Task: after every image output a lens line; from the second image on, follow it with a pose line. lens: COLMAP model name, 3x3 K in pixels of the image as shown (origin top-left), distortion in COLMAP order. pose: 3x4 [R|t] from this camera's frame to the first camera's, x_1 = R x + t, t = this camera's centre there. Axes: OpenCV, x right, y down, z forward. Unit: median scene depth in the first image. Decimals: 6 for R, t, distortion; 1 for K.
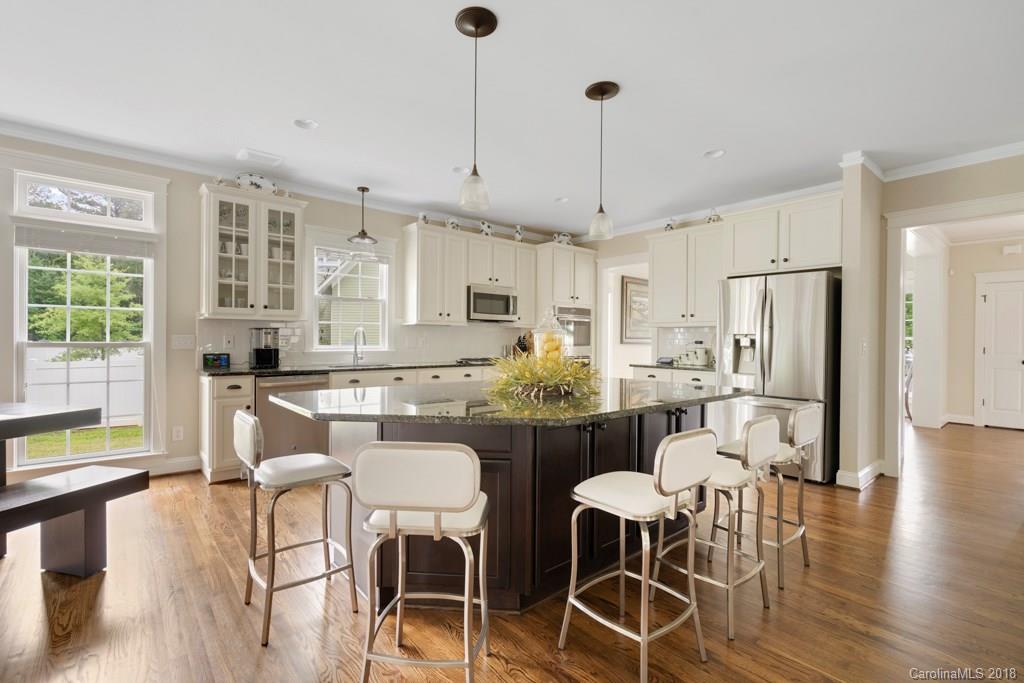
lens RADIAL K [[464.6, 0, 508.0], [0, 464.6, 340.3], [0, 0, 1]] dist [-0.002486, 0.000385]
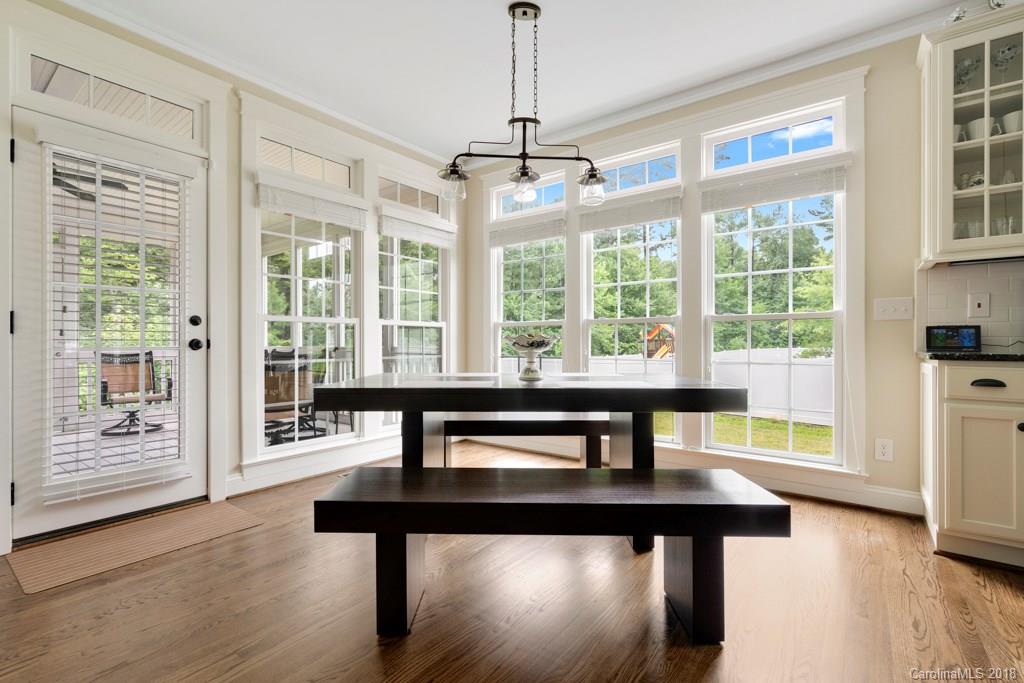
lens RADIAL K [[464.6, 0, 508.0], [0, 464.6, 340.3], [0, 0, 1]] dist [-0.002486, 0.000385]
pose [[0.215826, -0.009107, -0.976389, -0.181043], [-0.002667, 0.999947, -0.009916, 0.053298], [0.976428, 0.004744, 0.215790, 0.329993]]
